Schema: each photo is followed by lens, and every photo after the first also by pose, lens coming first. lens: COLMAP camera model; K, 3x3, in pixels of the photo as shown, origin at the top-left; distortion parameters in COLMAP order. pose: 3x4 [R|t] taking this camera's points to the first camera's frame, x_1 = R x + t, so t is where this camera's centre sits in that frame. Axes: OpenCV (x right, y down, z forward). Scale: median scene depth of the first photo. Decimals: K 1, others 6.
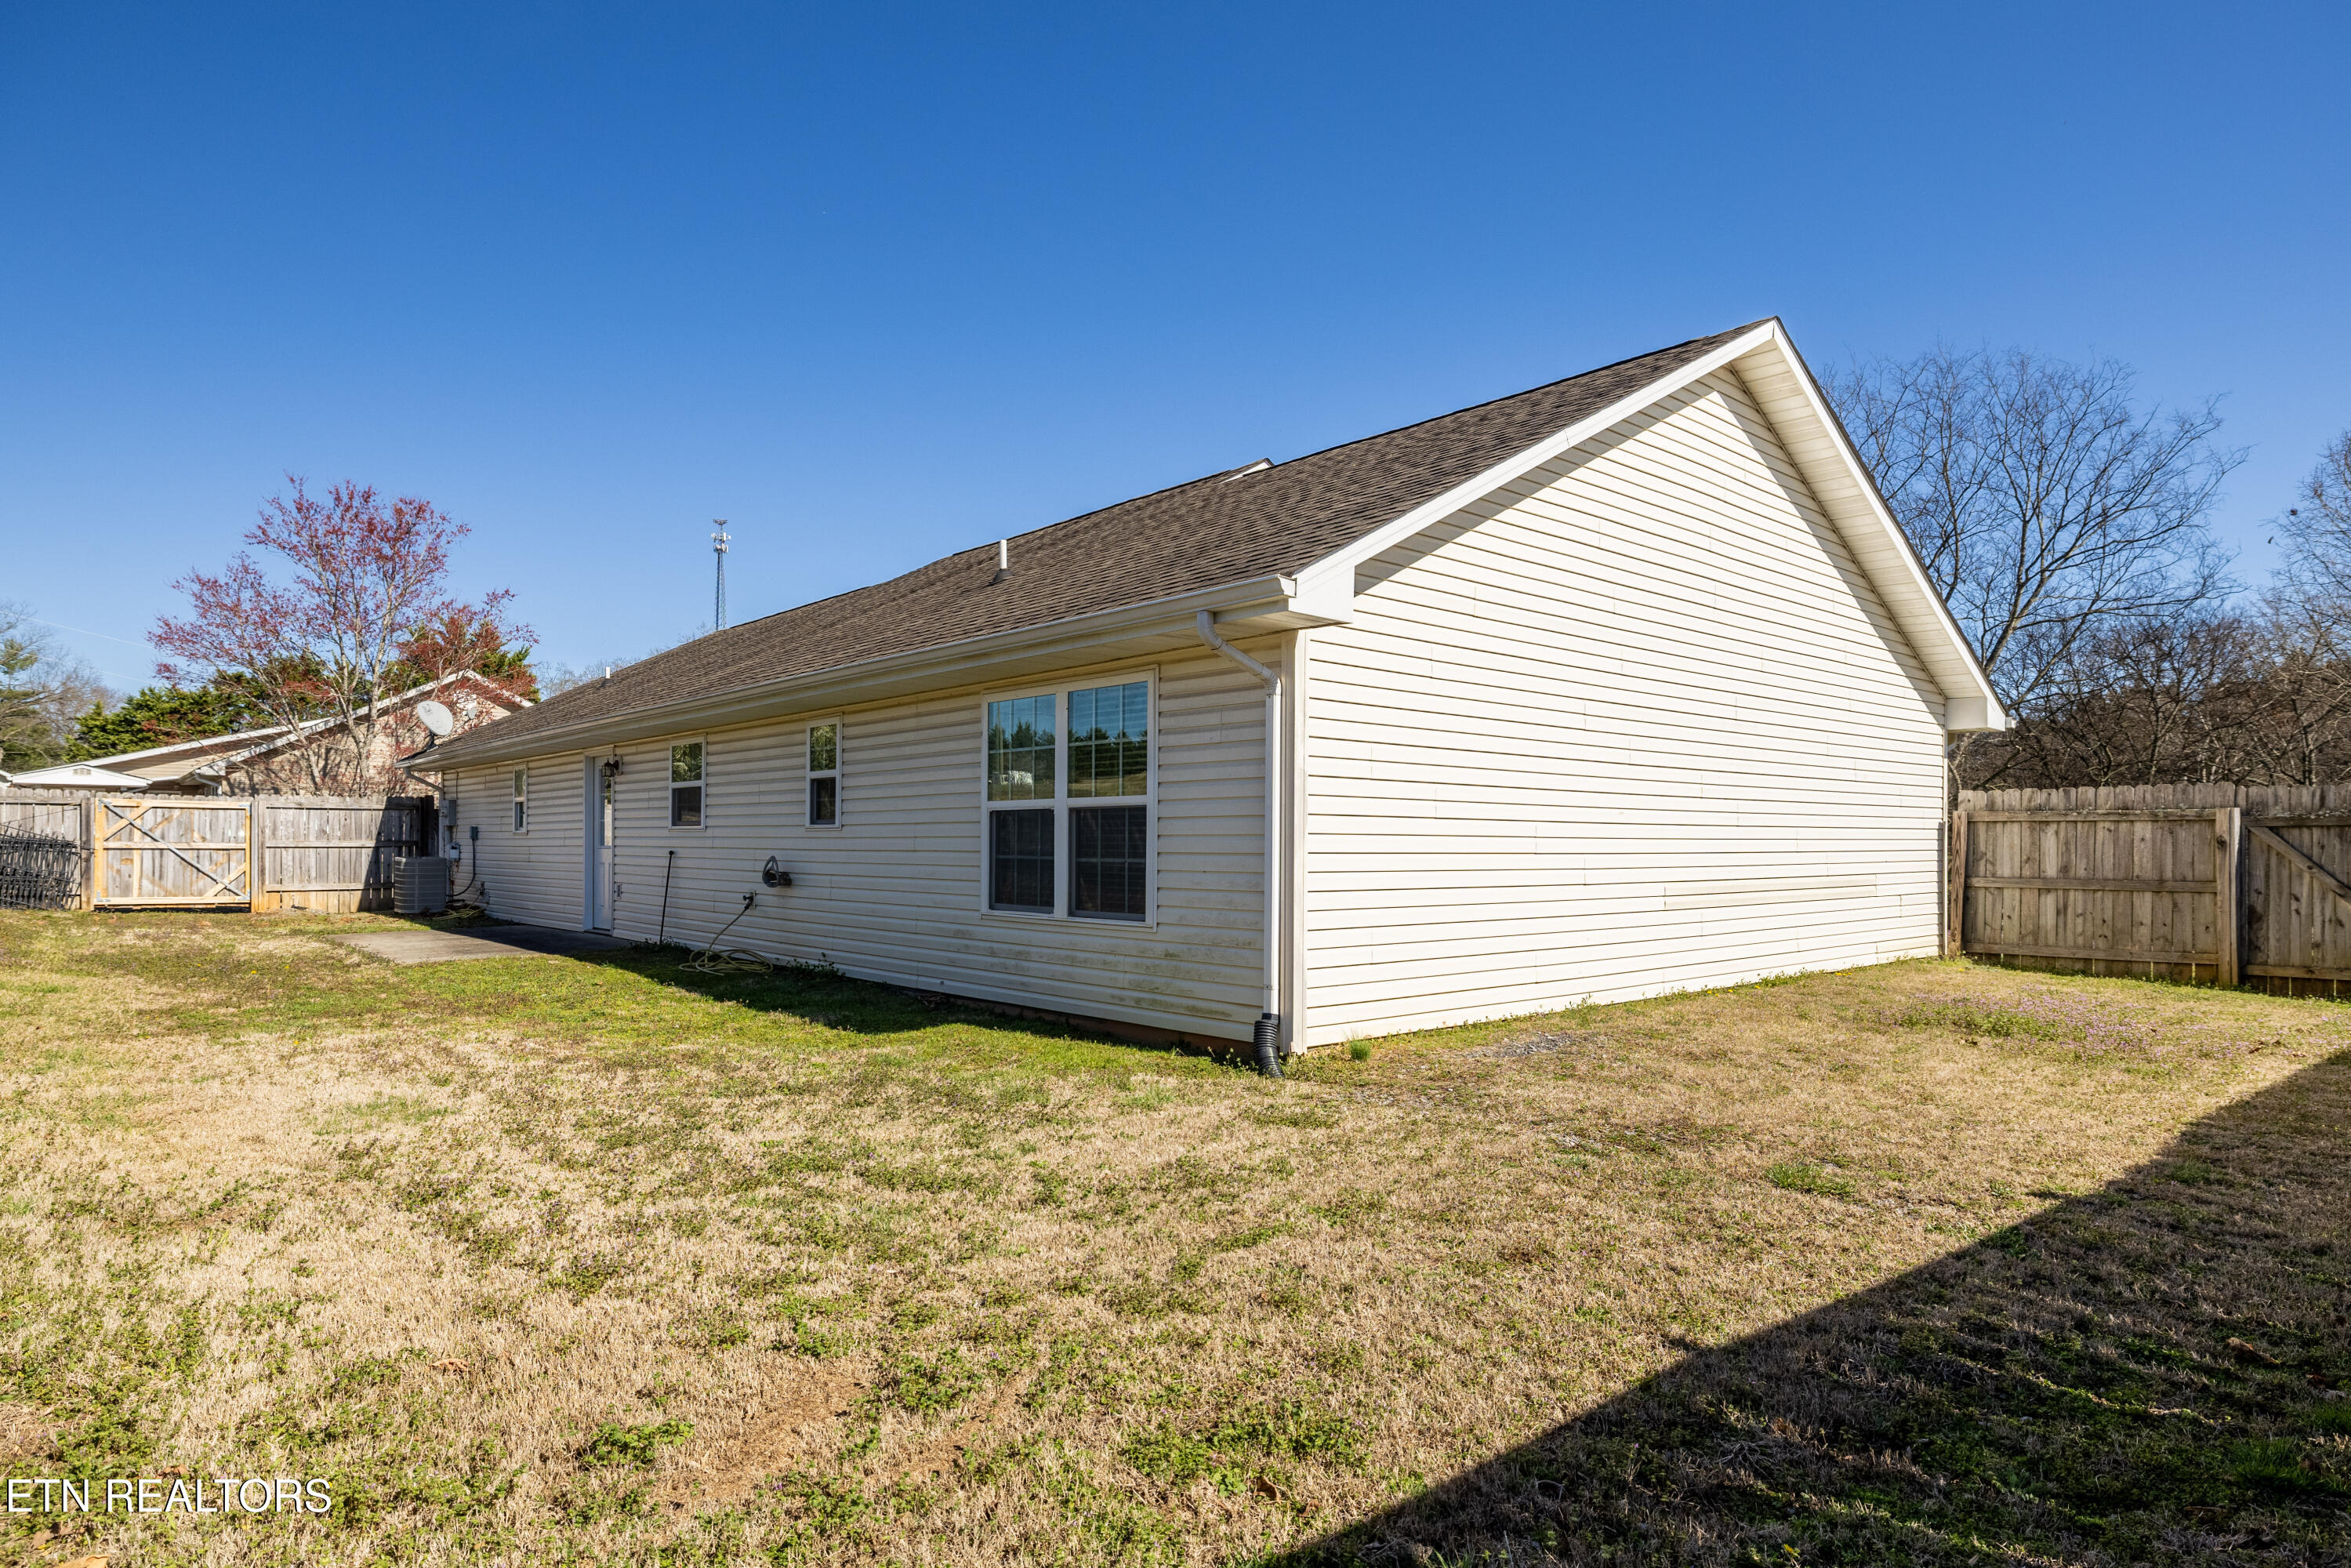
lens RADIAL K [[1326.1, 0, 1172.3], [0, 1326.1, 799.7], [0, 0, 1]] dist [0.018862, 0.001637]
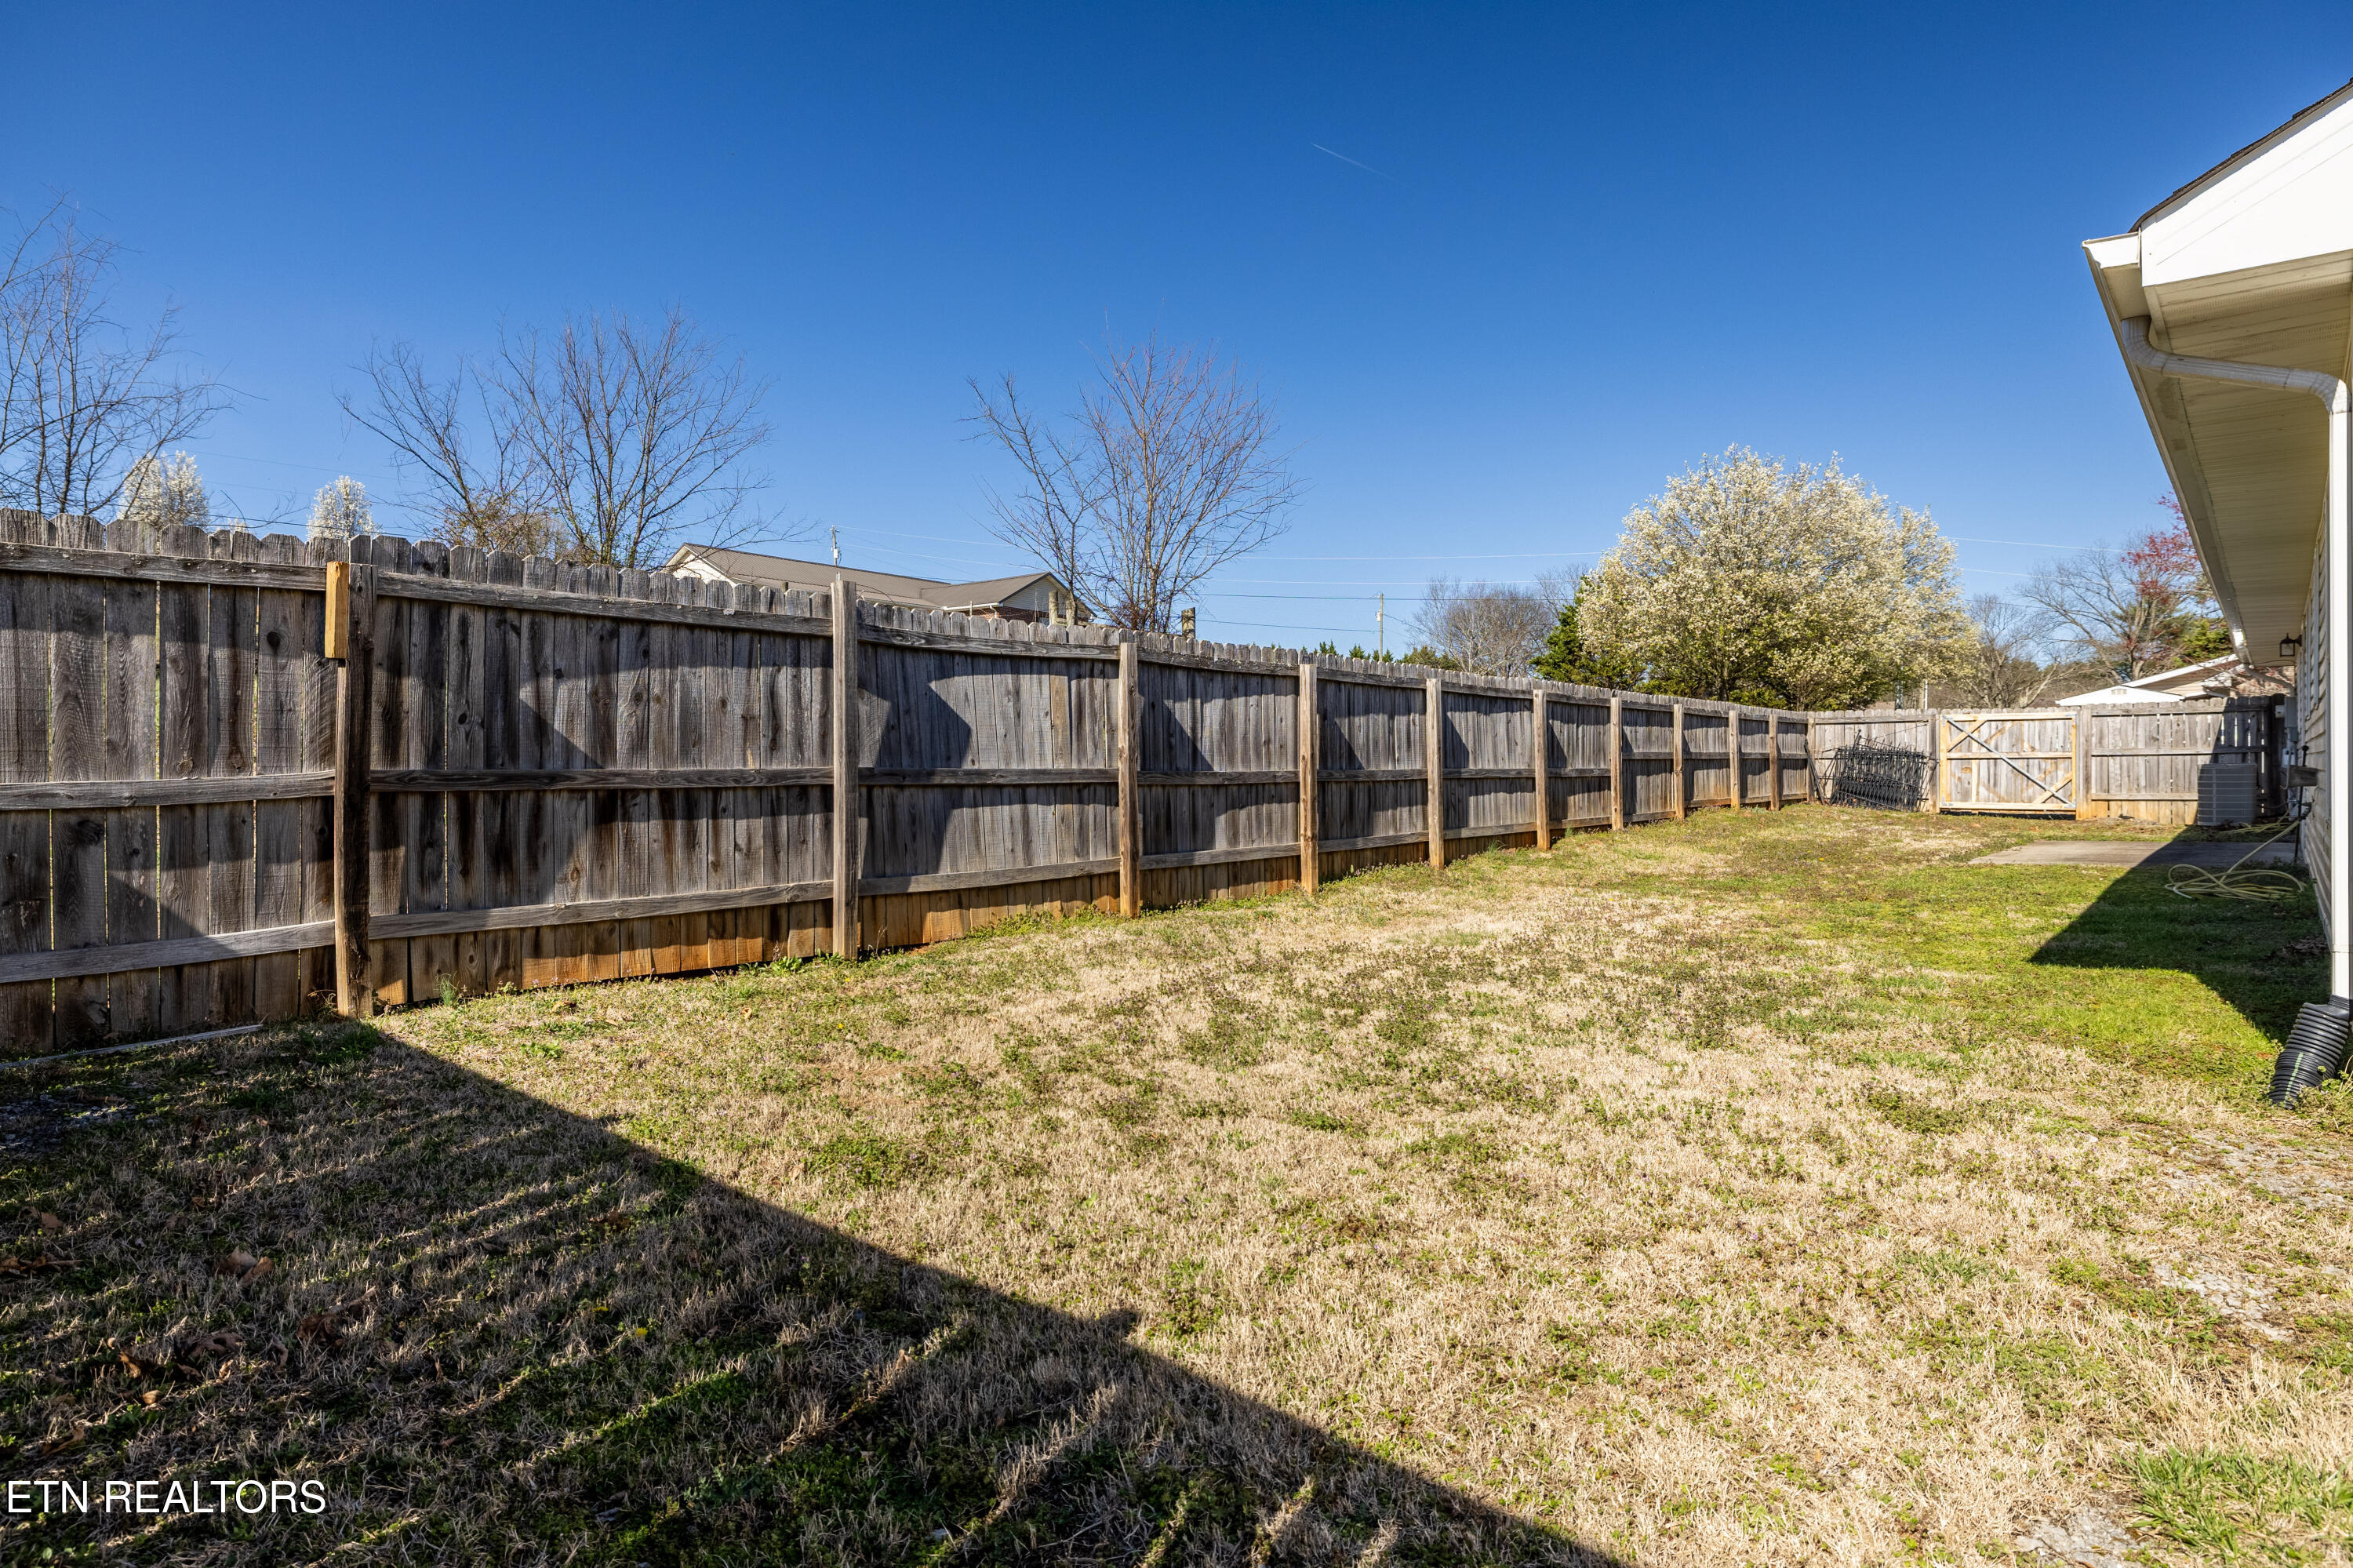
lens RADIAL K [[1327.2, 0, 1170.3], [0, 1327.2, 770.1], [0, 0, 1]] dist [0.018862, 0.001637]
pose [[0.159186, -0.008010, -0.987216, 0.209501], [0.044709, 0.999000, -0.000896, 0.017173], [0.986236, -0.043995, 0.159385, 0.168460]]
